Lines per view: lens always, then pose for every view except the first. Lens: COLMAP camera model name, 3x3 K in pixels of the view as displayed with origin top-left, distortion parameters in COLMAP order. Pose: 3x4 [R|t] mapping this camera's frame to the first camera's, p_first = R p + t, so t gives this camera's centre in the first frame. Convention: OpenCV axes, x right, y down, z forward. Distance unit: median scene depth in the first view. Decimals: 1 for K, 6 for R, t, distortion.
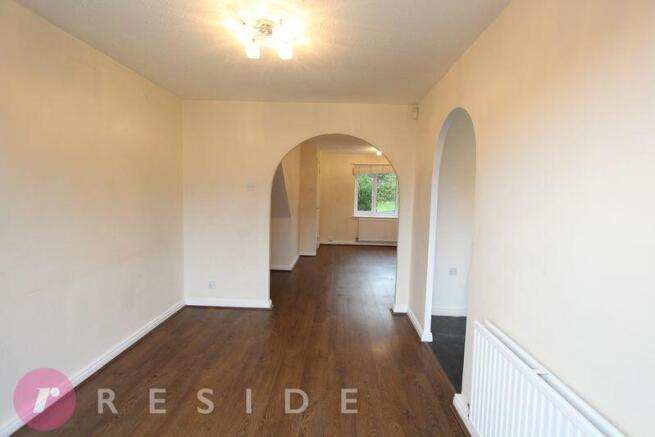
lens RADIAL K [[302.1, 0, 328.1], [0, 302.1, 215.3], [0, 0, 1]] dist [-0.001352, -0.000231]
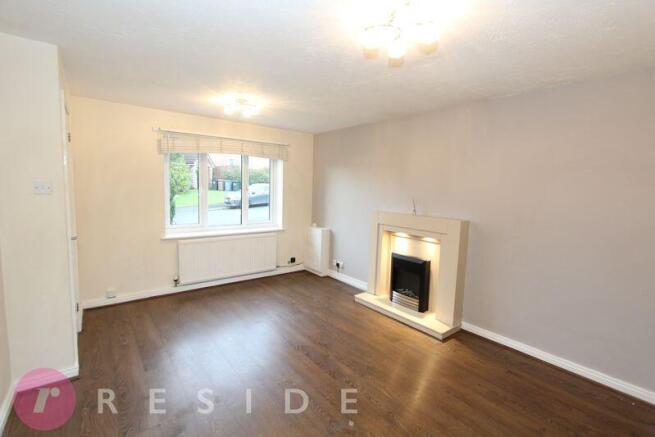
lens RADIAL K [[302.1, 0, 325.6], [0, 302.1, 214.8], [0, 0, 1]] dist [-0.001352, -0.000231]
pose [[0.770527, -0.064607, 0.634125, -0.025157], [0.048988, 0.997910, 0.042145, -0.042348], [-0.635522, -0.001410, 0.772081, 0.456054]]
